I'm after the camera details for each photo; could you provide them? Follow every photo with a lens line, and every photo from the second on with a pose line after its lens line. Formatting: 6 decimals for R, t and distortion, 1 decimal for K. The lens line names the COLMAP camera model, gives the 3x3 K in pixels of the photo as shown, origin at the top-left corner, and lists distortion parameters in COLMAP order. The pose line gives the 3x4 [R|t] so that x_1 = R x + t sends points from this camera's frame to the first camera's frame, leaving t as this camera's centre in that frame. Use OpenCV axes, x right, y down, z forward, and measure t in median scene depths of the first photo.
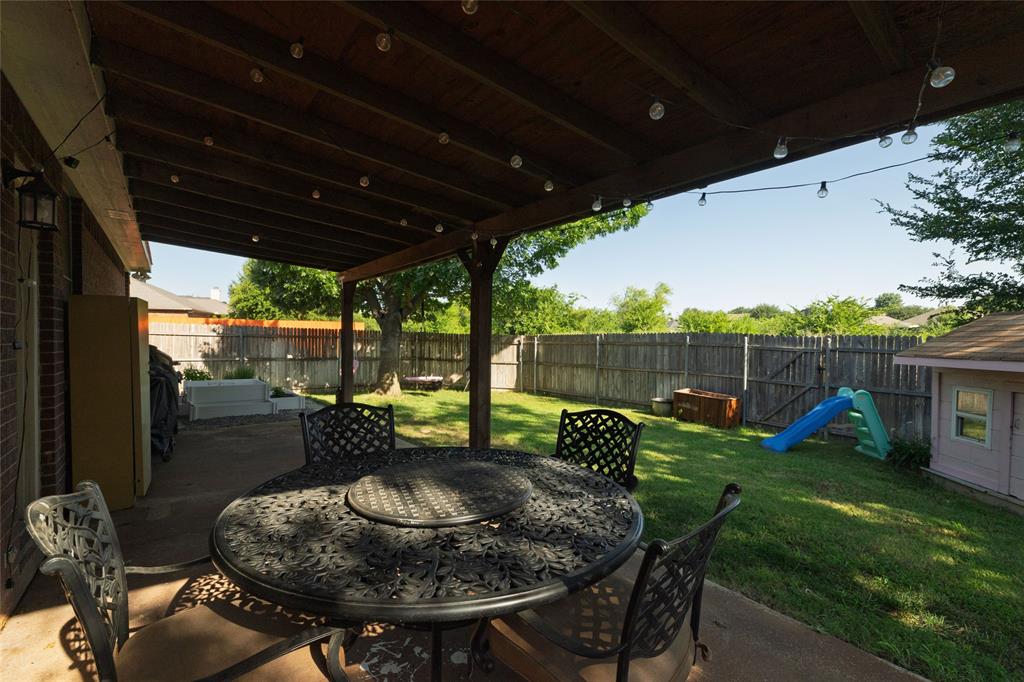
lens RADIAL K [[445.0, 0, 509.4], [0, 445.0, 343.1], [0, 0, 1]] dist [-0.002889, 0.001509]
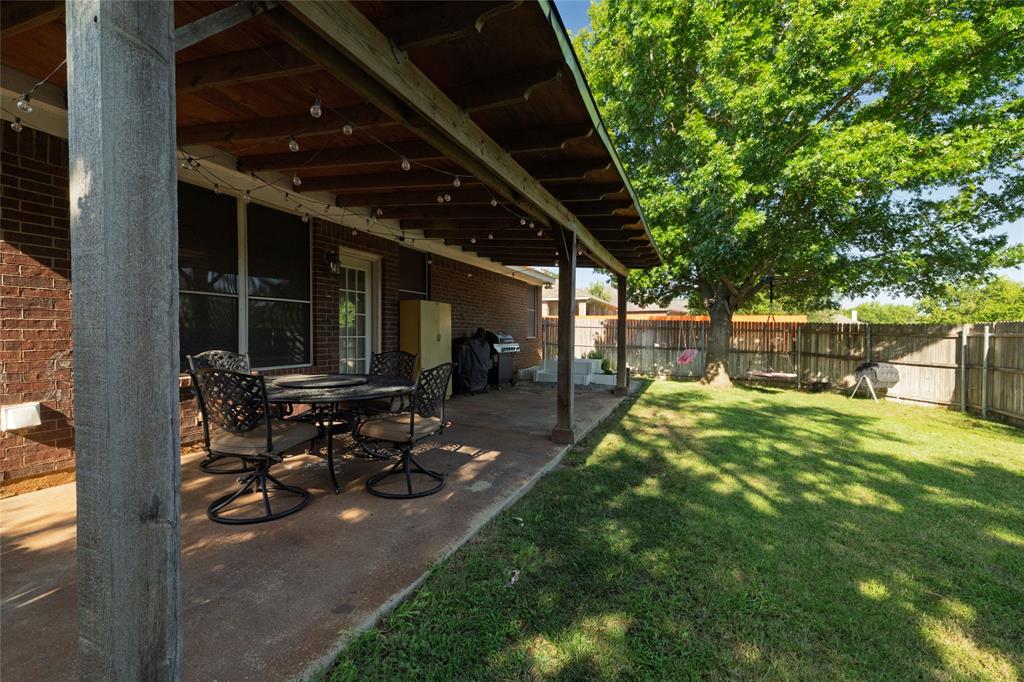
lens RADIAL K [[445.0, 0, 511.6], [0, 445.0, 338.8], [0, 0, 1]] dist [-0.002889, 0.001509]
pose [[0.489561, 0.010279, -0.871908, 0.348796], [-0.018629, 0.999826, 0.001327, 0.020467], [0.871770, 0.015593, 0.489668, 0.129902]]
